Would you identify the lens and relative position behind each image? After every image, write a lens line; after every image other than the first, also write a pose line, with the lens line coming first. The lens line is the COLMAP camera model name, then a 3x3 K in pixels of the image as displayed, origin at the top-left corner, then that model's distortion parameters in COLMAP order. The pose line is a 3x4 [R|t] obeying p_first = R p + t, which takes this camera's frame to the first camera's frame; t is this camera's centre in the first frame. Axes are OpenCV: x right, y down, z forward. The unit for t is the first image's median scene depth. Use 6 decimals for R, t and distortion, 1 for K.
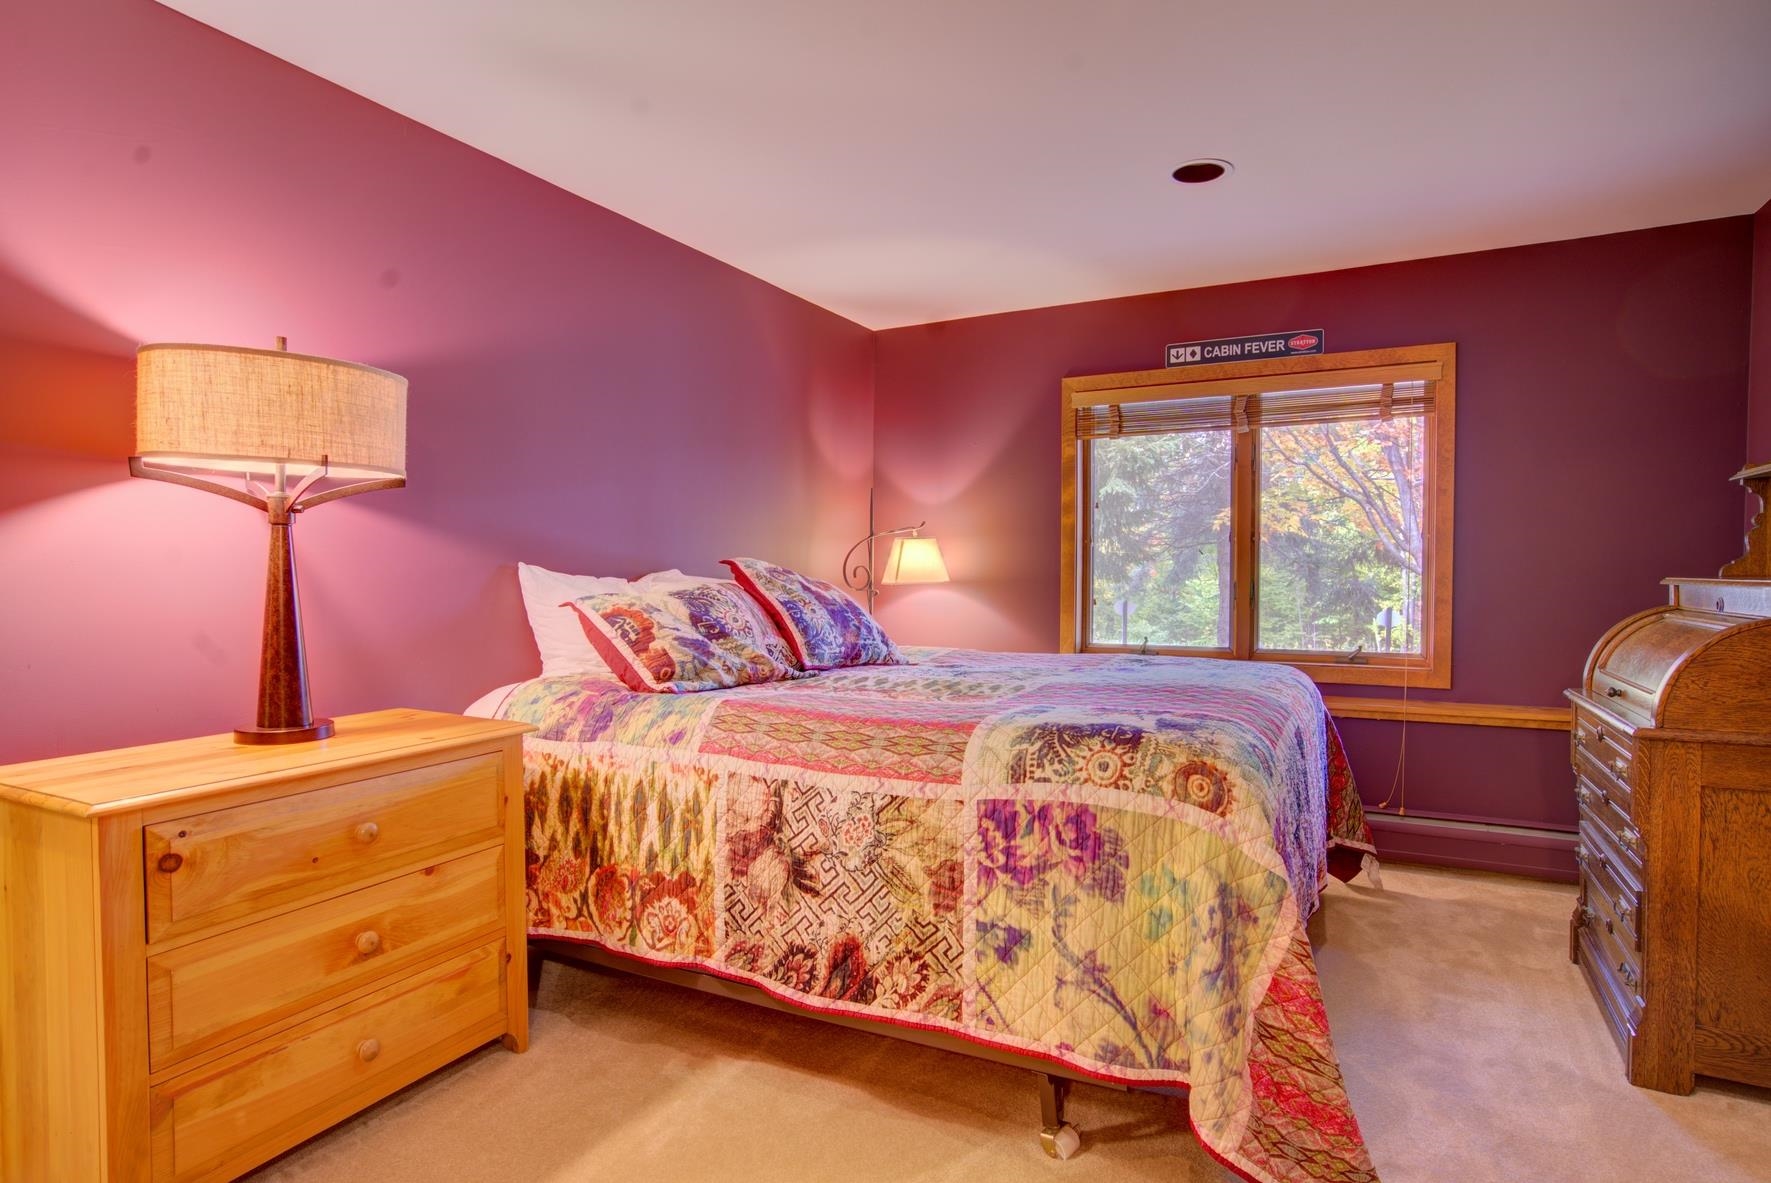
lens RADIAL K [[945.1, 0, 883.2], [0, 945.1, 597.2], [0, 0, 1]] dist [-0.045202, 0.025852]
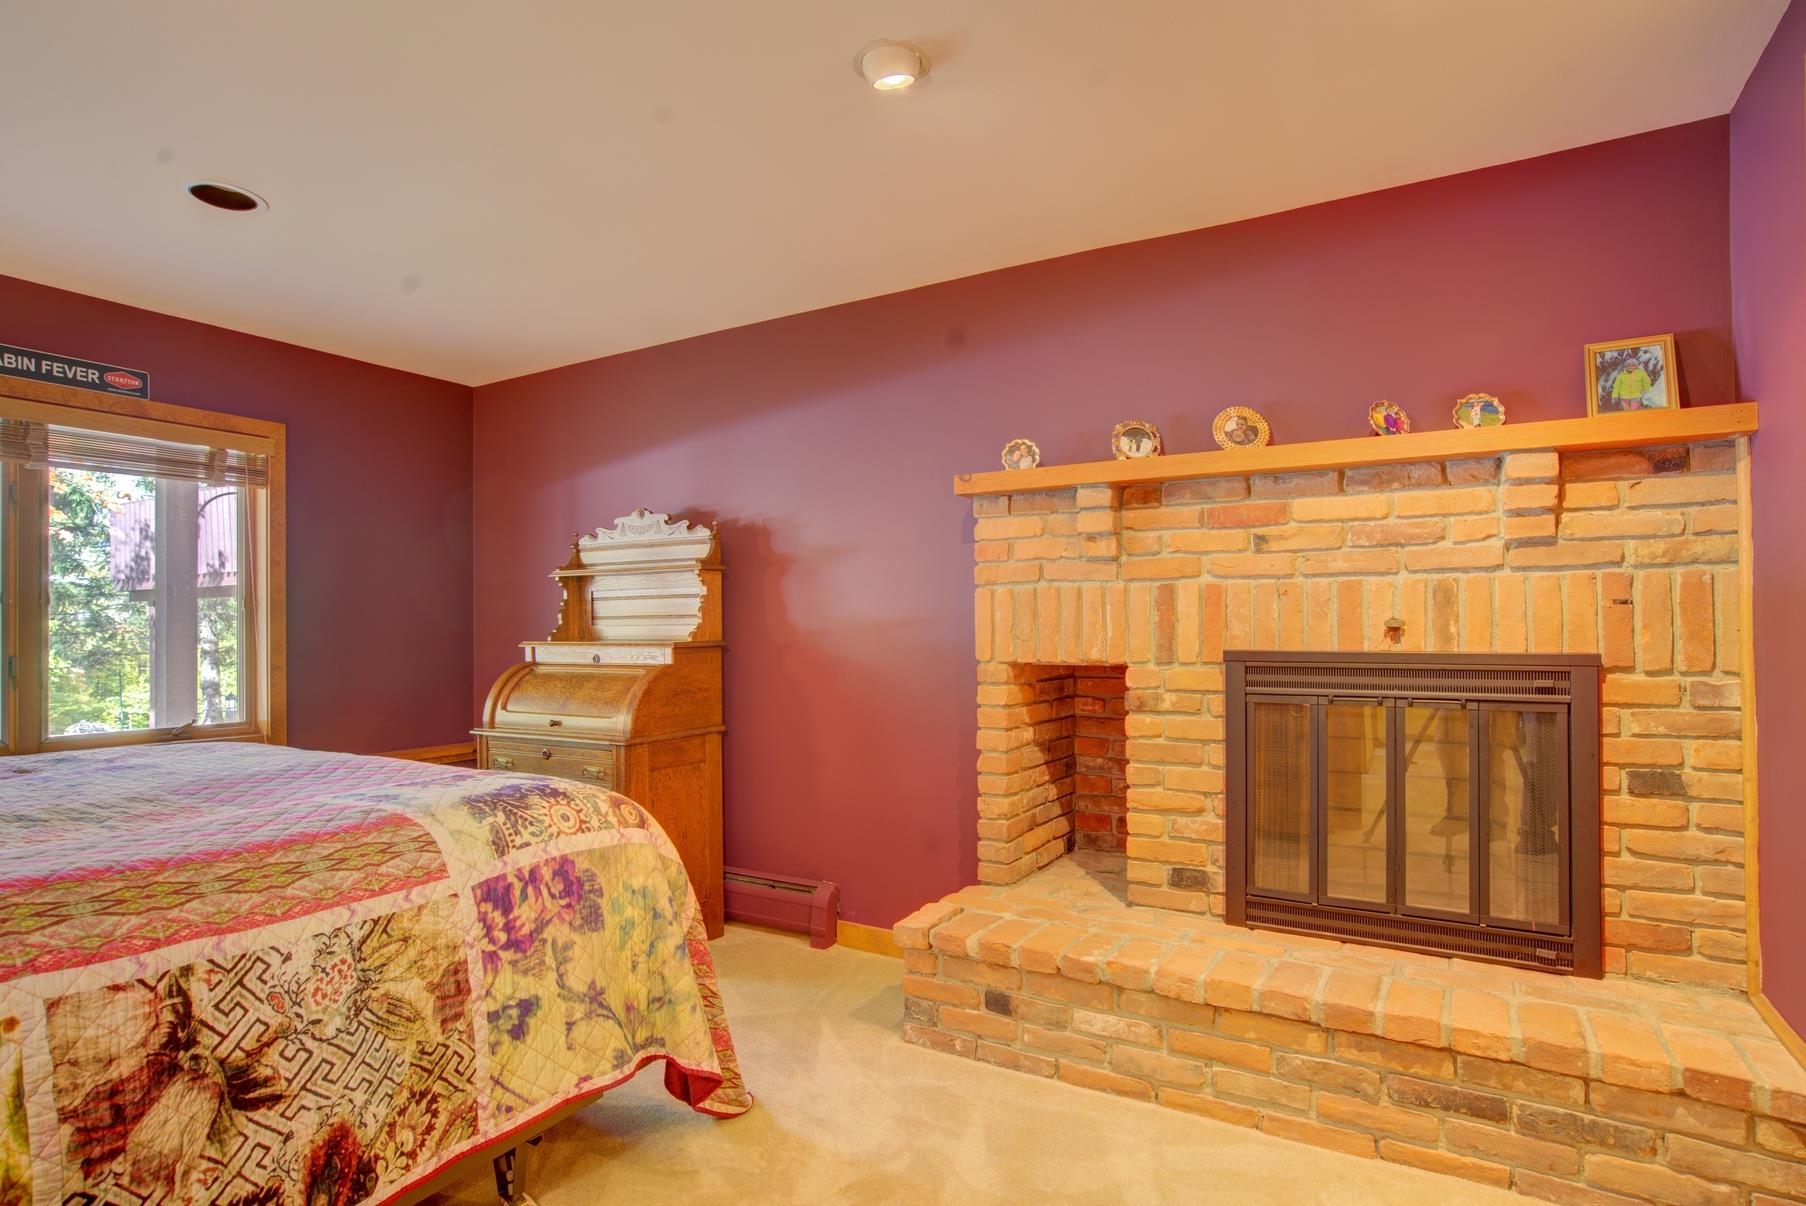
lens RADIAL K [[963.8, 0, 862.3], [0, 963.8, 613.0], [0, 0, 1]] dist [-0.045202, 0.025852]
pose [[0.061089, 0.020840, 0.997915, -0.811010], [0.034877, 0.999127, -0.023000, -0.019747], [-0.997523, 0.036209, 0.060308, 0.538793]]
